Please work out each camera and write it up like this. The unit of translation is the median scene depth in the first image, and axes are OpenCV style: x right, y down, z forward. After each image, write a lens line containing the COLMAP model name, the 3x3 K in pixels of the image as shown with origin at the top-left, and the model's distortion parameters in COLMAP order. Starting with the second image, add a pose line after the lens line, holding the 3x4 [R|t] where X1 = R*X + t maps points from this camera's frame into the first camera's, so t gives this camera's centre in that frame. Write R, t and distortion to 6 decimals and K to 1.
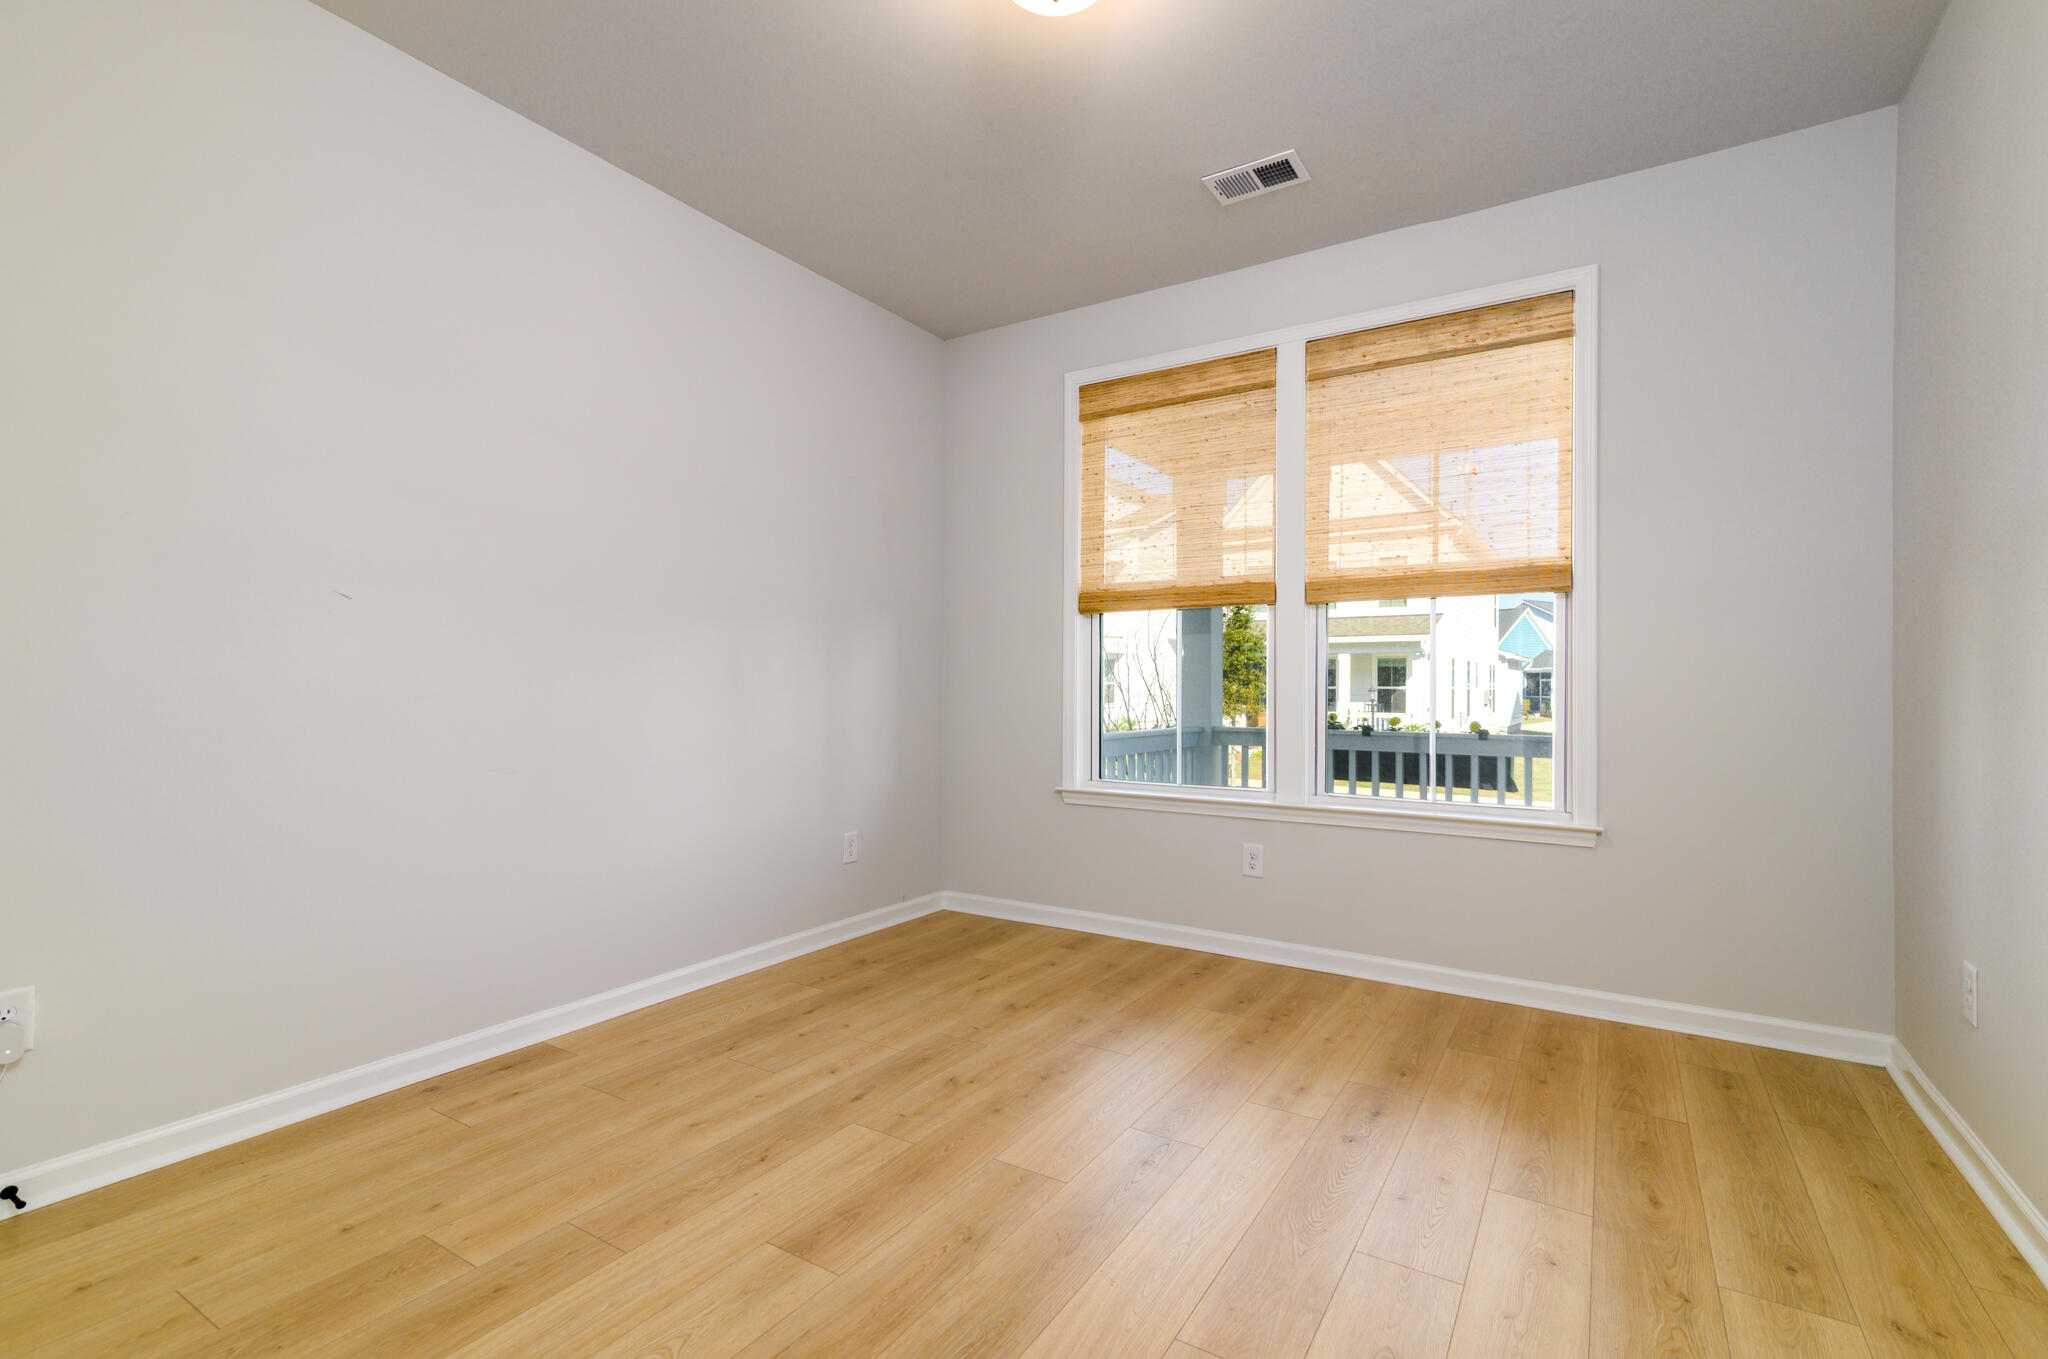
lens RADIAL K [[930.9, 0, 1016.9], [0, 930.9, 687.3], [0, 0, 1]] dist [0.023108, -0.001148]
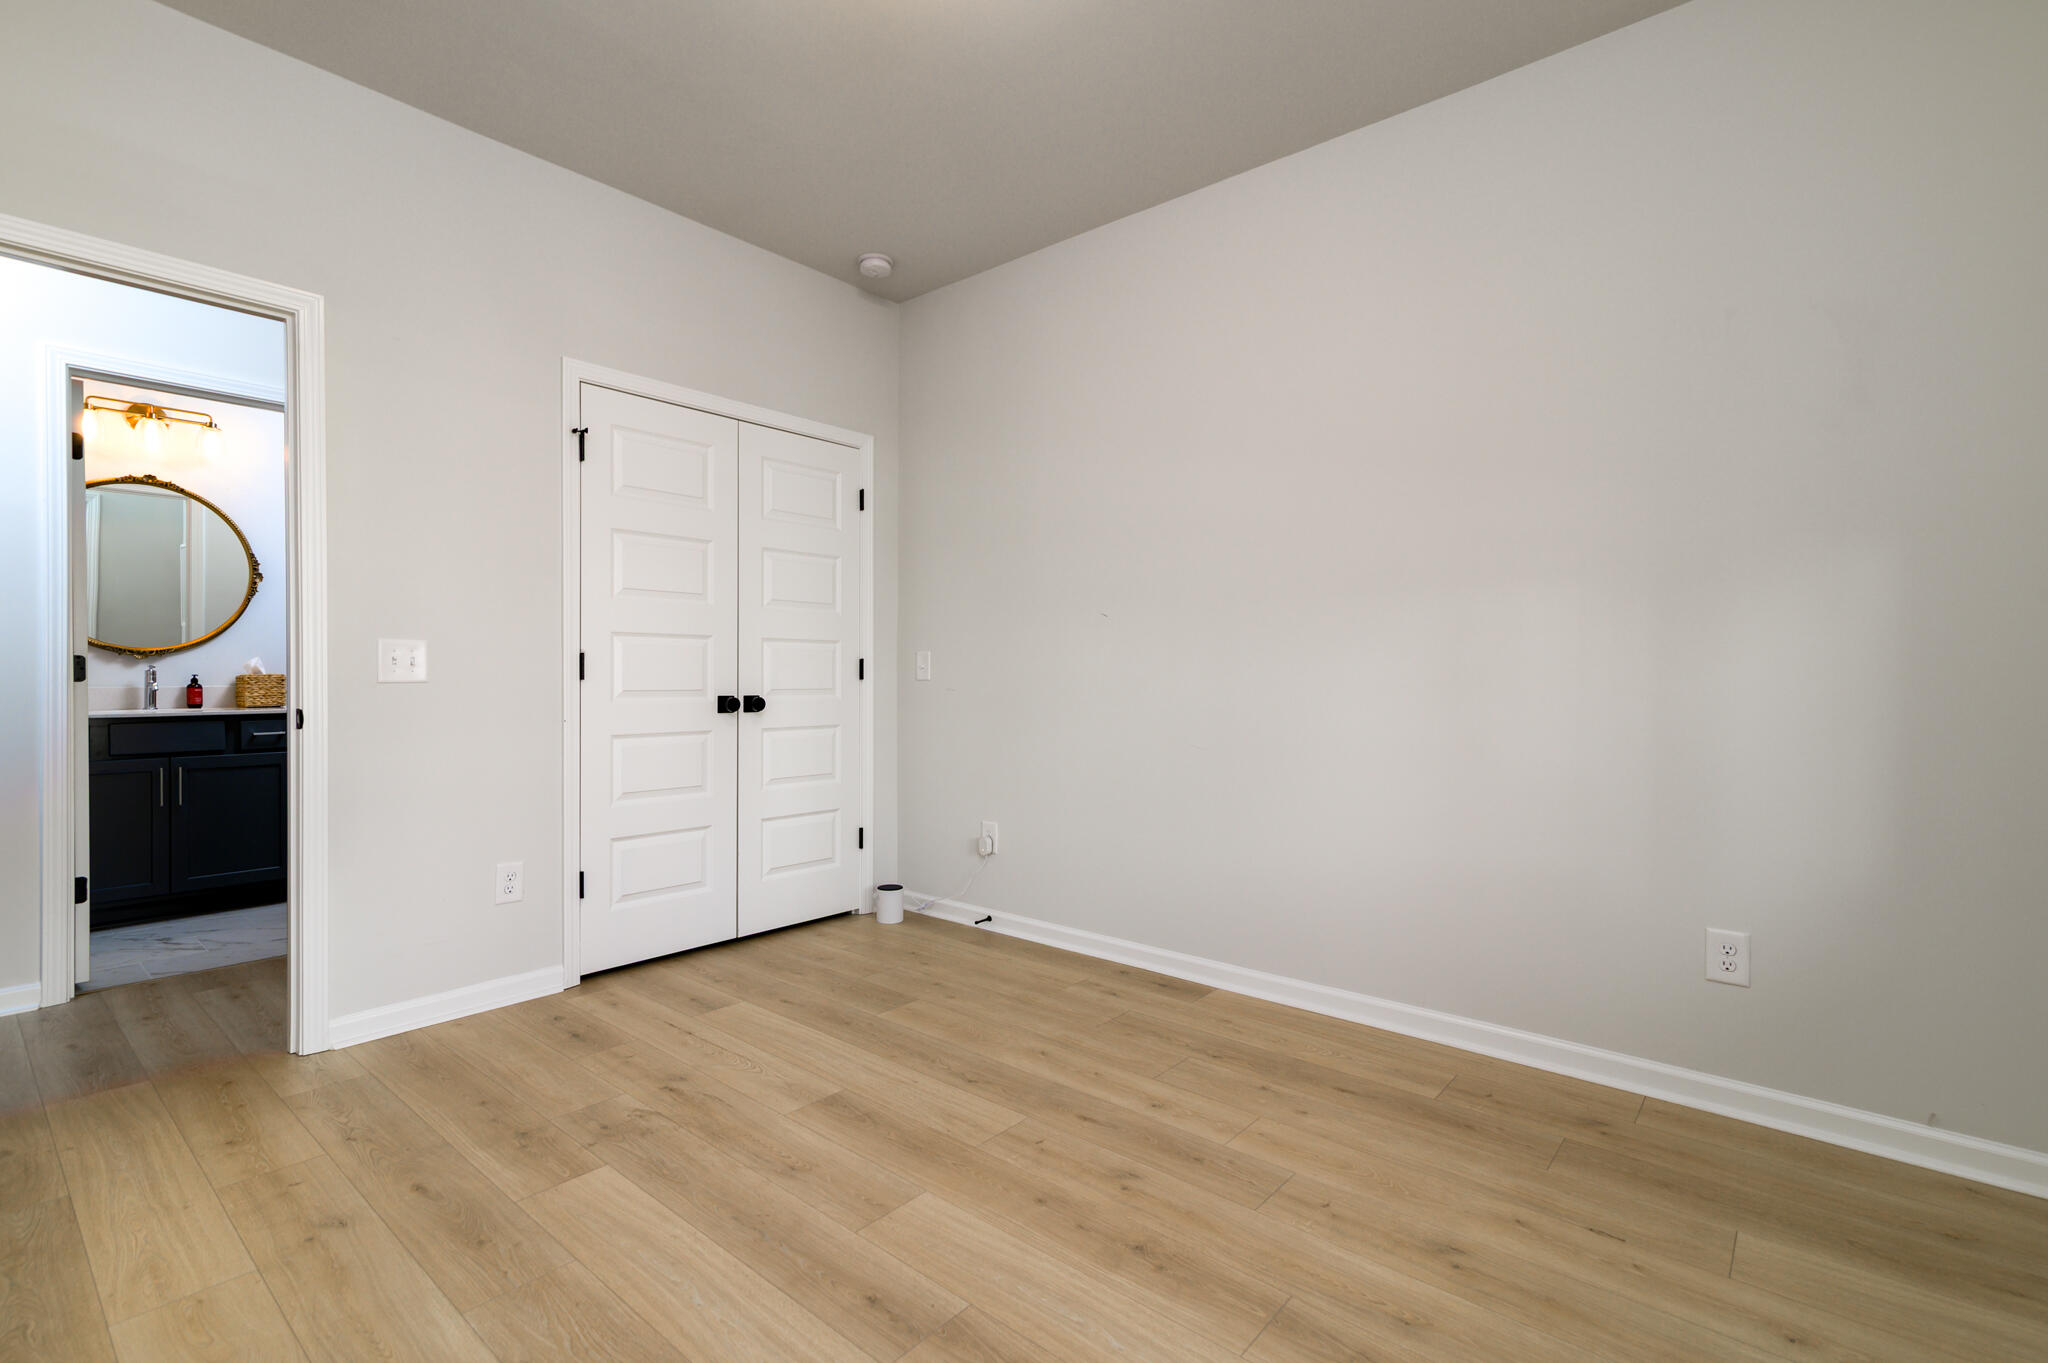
lens RADIAL K [[930.9, 0, 1016.9], [0, 930.9, 689.3], [0, 0, 1]] dist [0.023108, -0.001148]
pose [[-0.144420, 0.007905, -0.989485, 0.708625], [-0.003542, 0.999958, 0.008505, 0.004291], [0.989510, 0.004733, -0.144386, 0.996972]]
